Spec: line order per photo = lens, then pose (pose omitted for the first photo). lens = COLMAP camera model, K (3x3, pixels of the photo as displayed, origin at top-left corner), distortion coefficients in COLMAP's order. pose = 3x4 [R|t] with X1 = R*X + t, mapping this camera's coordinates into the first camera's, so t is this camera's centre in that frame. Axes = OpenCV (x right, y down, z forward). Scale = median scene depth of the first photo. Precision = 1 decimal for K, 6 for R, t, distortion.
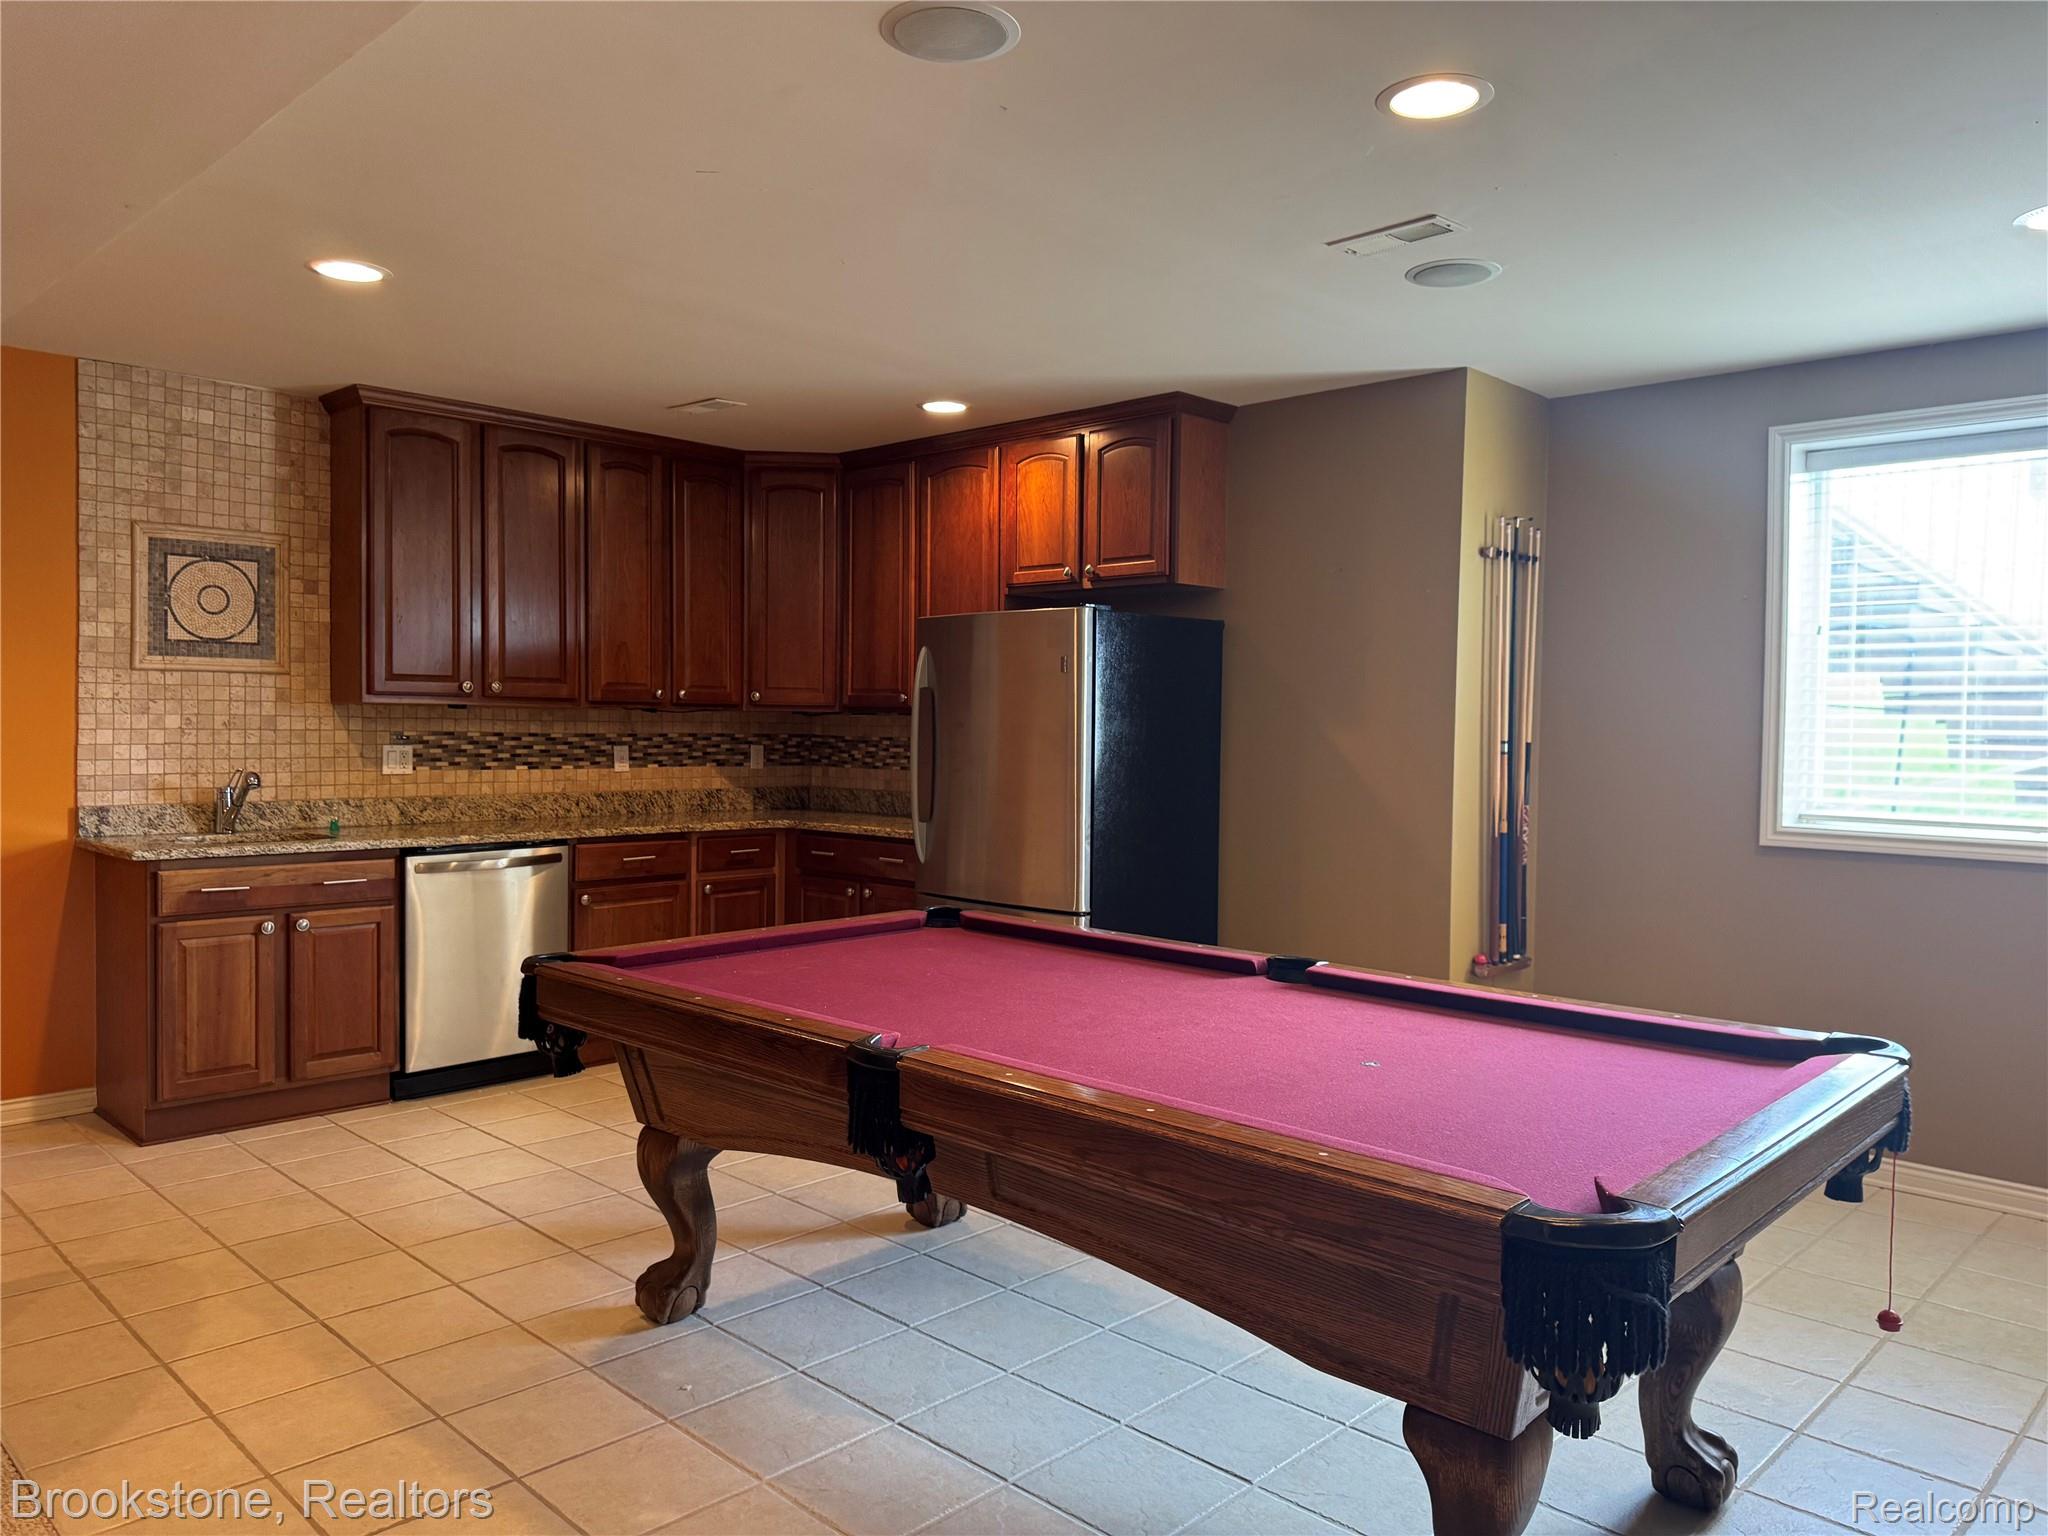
lens RADIAL K [[1440.2, 0, 1054.5], [0, 1440.2, 767.1], [0, 0, 1]] dist [0.004534, -0.023289]
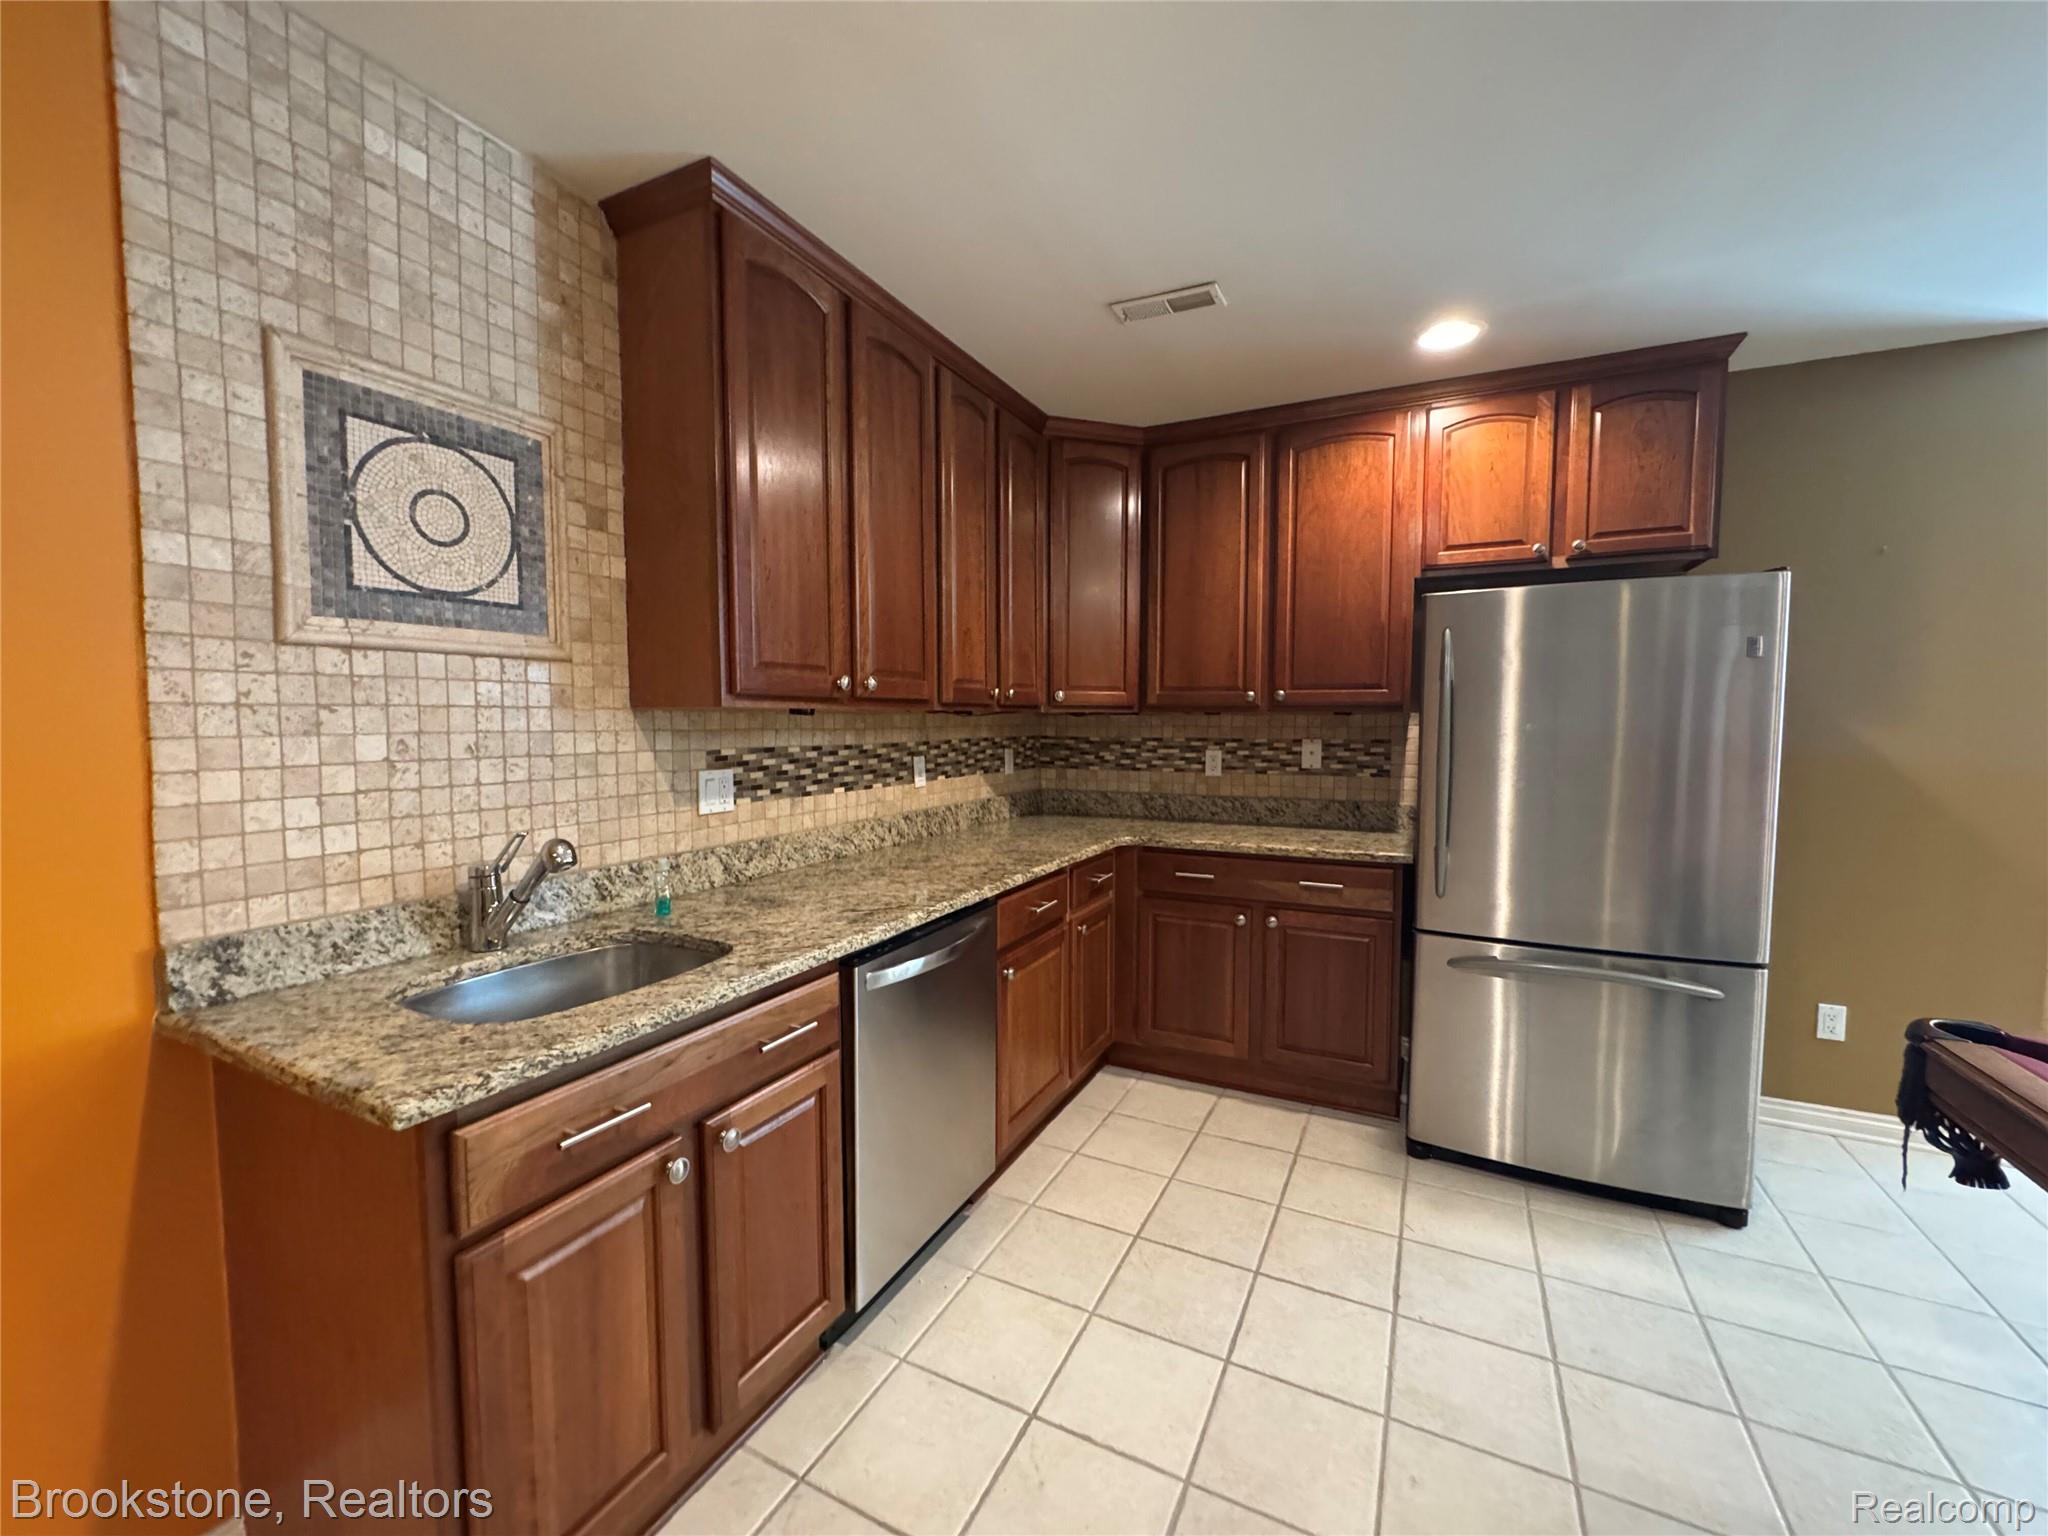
lens RADIAL K [[819.1, 0, 1032.0], [0, 819.1, 768.0], [0, 0, 1]] dist [-0.005419, -0.000143]
pose [[0.959570, -0.031661, 0.279685, -0.450030], [0.022668, 0.999119, 0.035330, -0.028316], [-0.280557, -0.027562, 0.959441, 0.627802]]
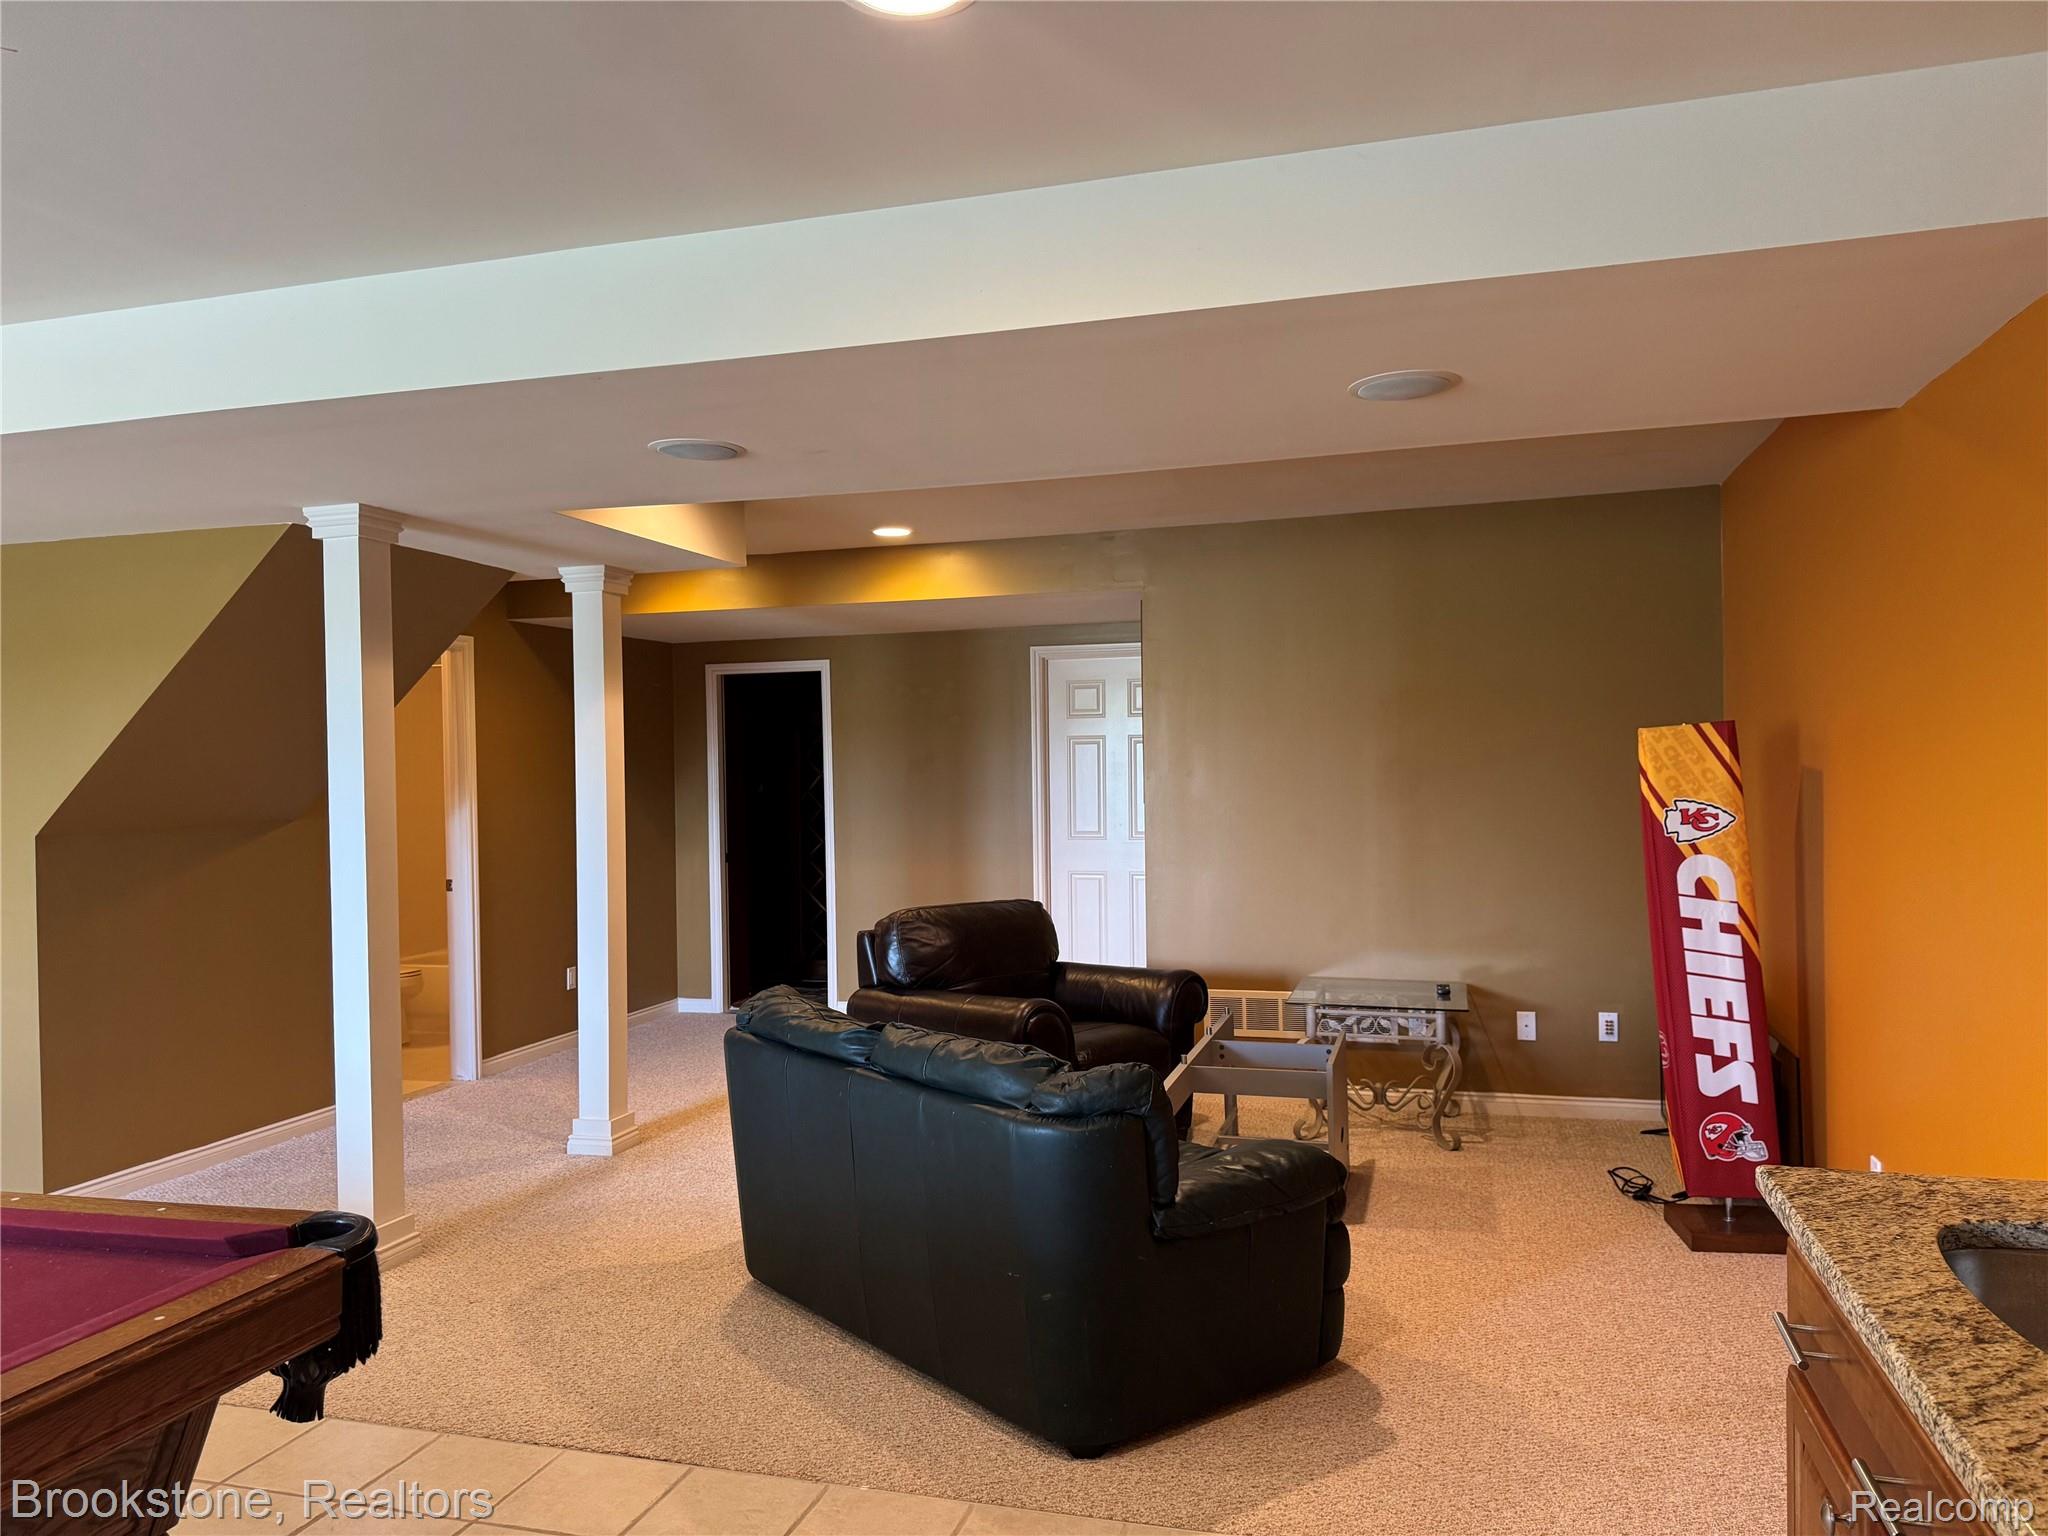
lens RADIAL K [[1440.2, 0, 1054.5], [0, 1440.2, 767.1], [0, 0, 1]] dist [0.004534, -0.023289]
pose [[-0.888821, 0.000639, -0.458255, -0.215928], [-0.012284, 0.999606, 0.025219, -0.057195], [0.458091, 0.028044, -0.888463, 1.070097]]
